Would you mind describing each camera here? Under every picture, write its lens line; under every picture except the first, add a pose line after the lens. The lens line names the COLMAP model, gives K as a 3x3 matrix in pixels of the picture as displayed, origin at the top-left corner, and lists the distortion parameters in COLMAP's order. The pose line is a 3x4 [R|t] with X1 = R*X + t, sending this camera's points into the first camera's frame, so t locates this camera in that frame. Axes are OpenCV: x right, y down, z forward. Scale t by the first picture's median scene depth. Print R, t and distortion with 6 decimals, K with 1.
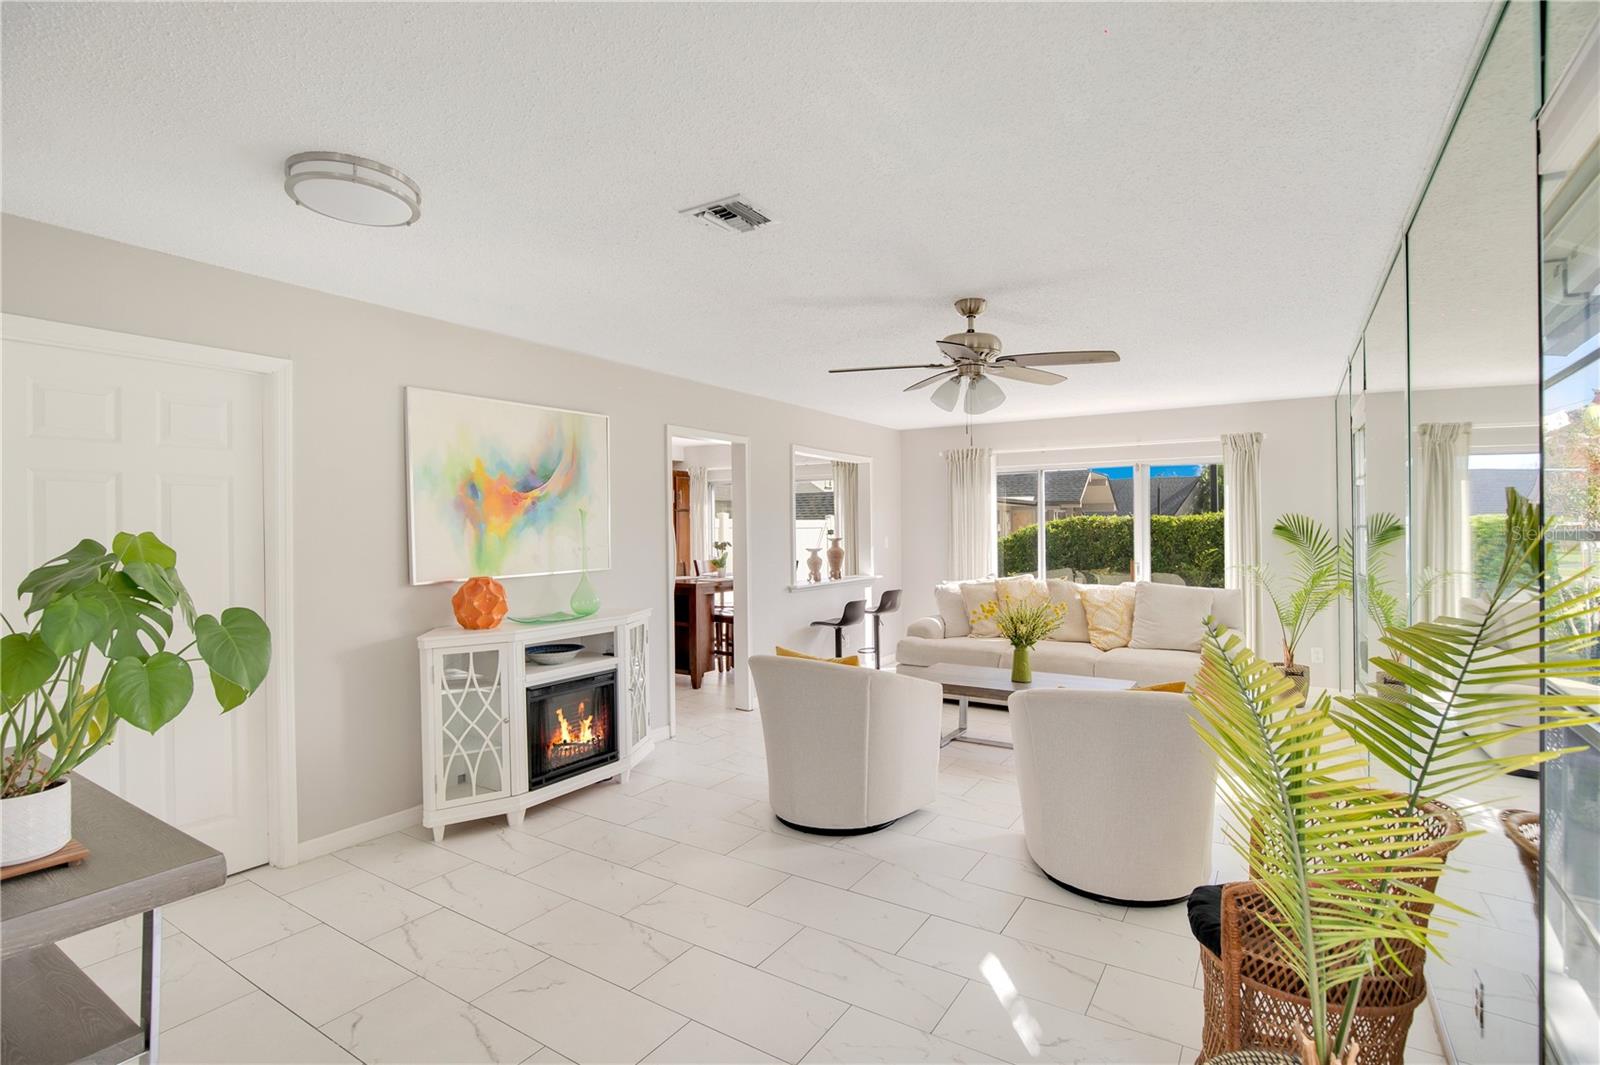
lens RADIAL K [[757.3, 0, 819.4], [0, 757.3, 531.5], [0, 0, 1]] dist [-0.034007, -0.000110]
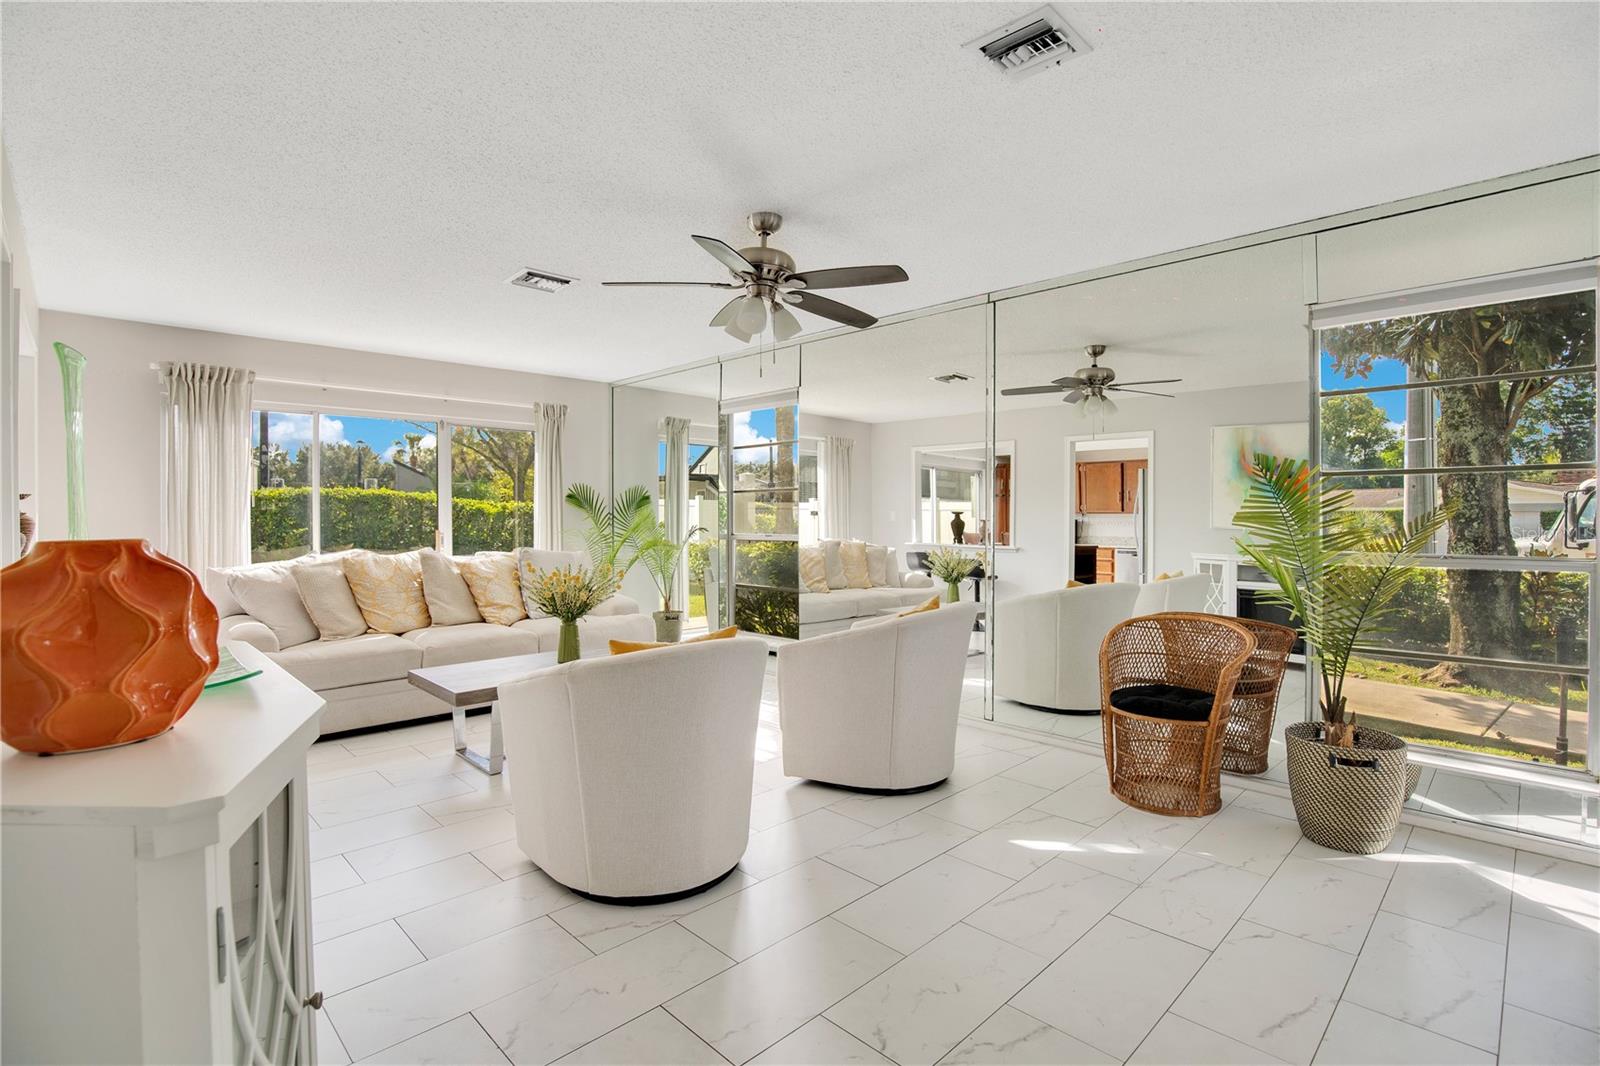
lens RADIAL K [[757.3, 0, 819.4], [0, 757.3, 532.0], [0, 0, 1]] dist [-0.034007, -0.000110]
pose [[0.213863, -0.016061, 0.976732, -1.080816], [0.003418, 0.999871, 0.015694, 0.091030], [-0.976858, -0.000018, 0.213891, 1.205250]]
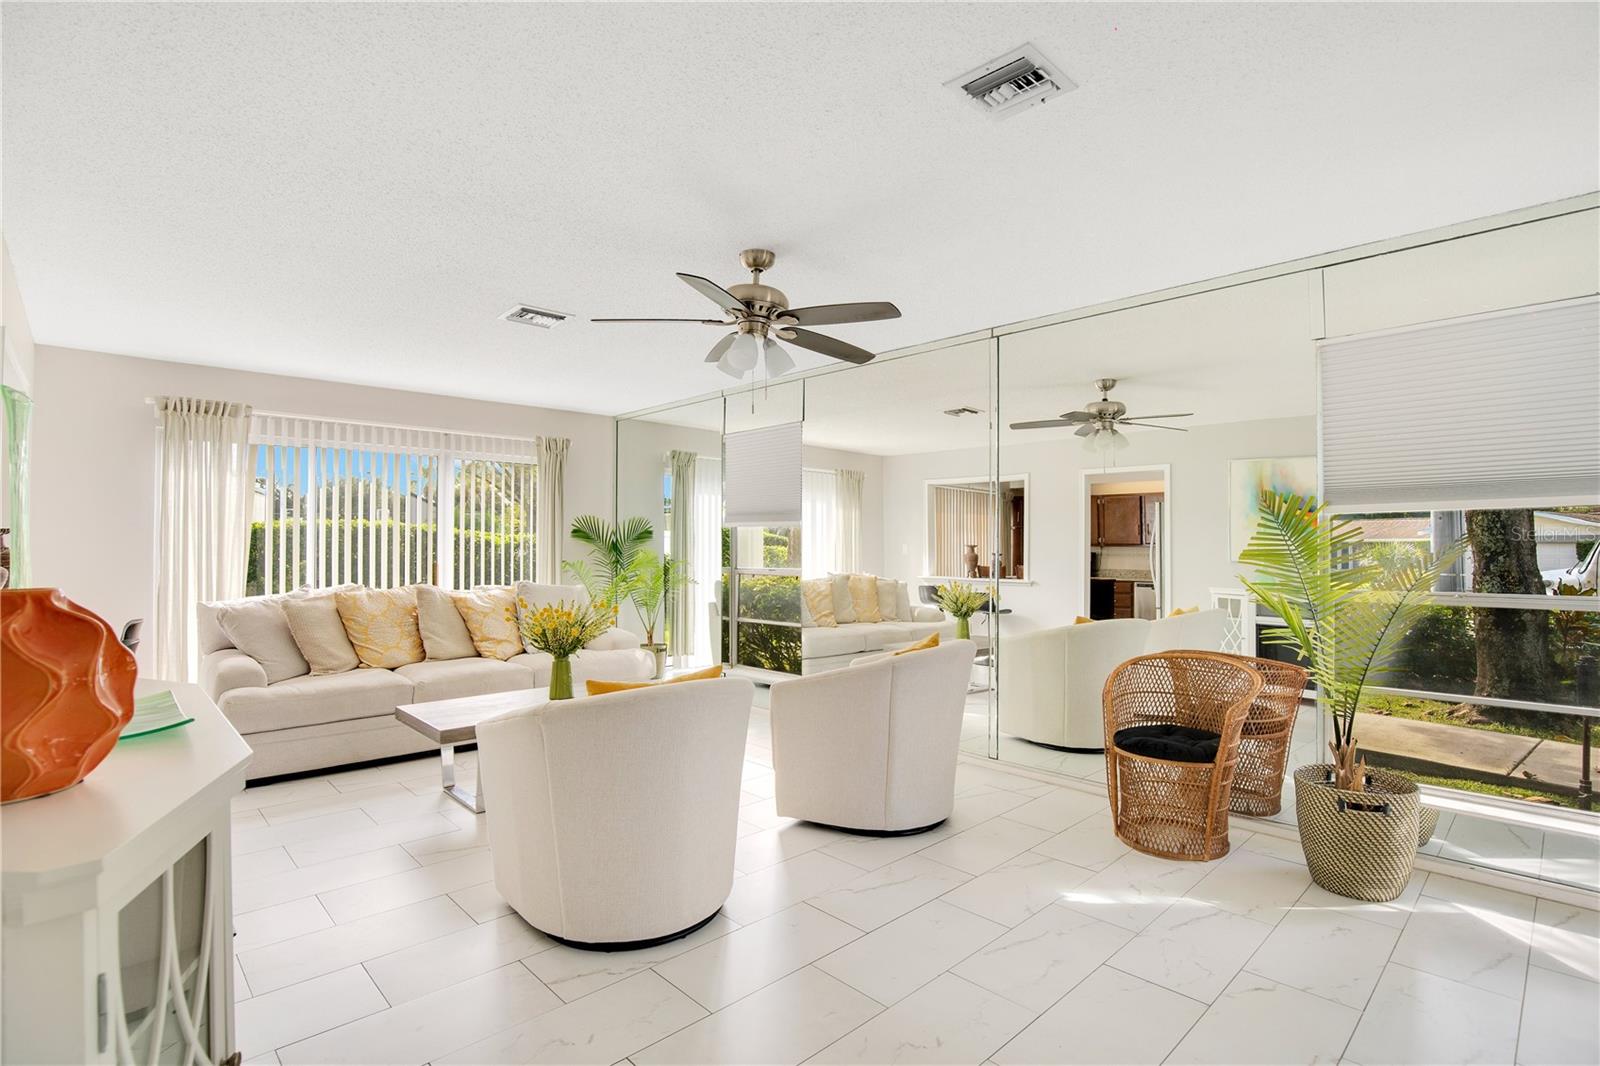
lens RADIAL K [[757.1, 0, 830.5], [0, 757.1, 545.3], [0, 0, 1]] dist [-0.033998, 0.000850]
pose [[0.227476, 0.006983, 0.973759, -1.044834], [-0.001893, 0.999976, -0.006729, 0.073166], [-0.973782, -0.000312, 0.227484, 1.136604]]
